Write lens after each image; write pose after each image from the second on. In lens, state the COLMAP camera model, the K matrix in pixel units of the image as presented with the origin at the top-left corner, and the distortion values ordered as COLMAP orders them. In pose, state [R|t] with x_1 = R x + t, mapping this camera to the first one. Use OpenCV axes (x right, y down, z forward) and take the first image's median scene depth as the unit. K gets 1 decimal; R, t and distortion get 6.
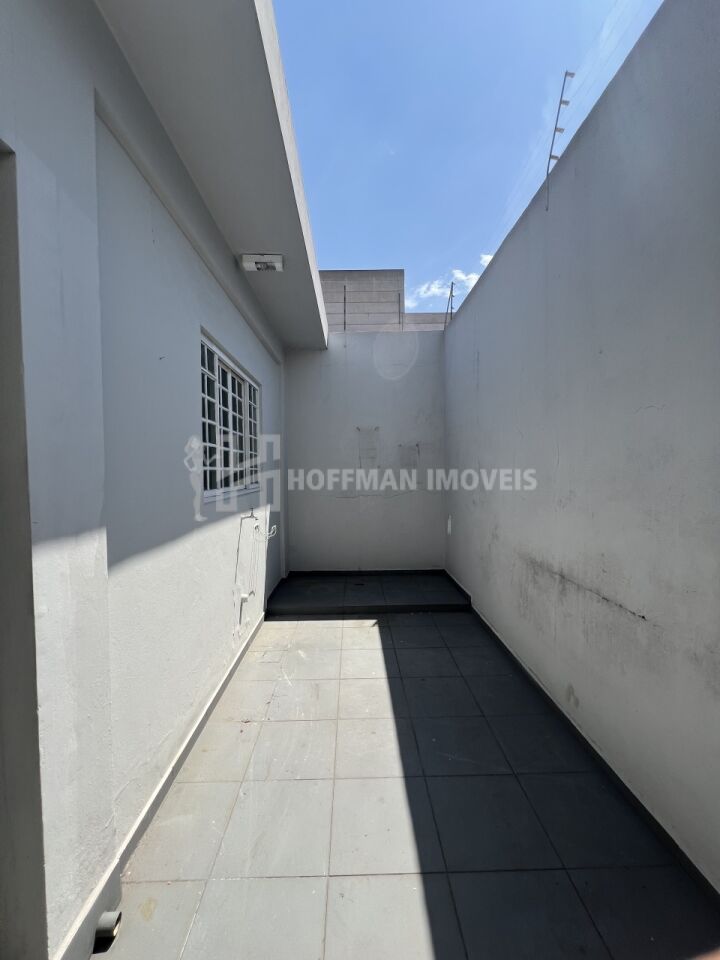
lens RADIAL K [[385.2, 0, 358.8], [0, 385.2, 480.1], [0, 0, 1]] dist [0.014695, -0.000509]
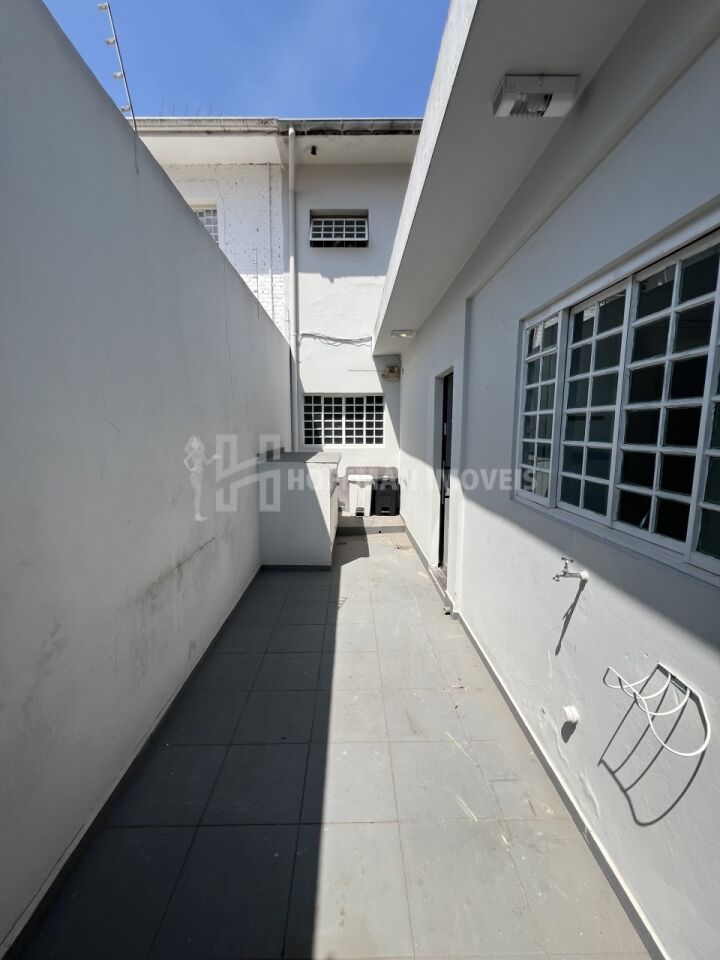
lens RADIAL K [[385.2, 0, 357.5], [0, 385.2, 479.4], [0, 0, 1]] dist [0.014695, -0.000509]
pose [[-0.999850, 0.016014, 0.006620, -0.001551], [0.016873, 0.986732, 0.161476, -0.136351], [-0.003946, 0.161564, -0.986854, 1.672288]]
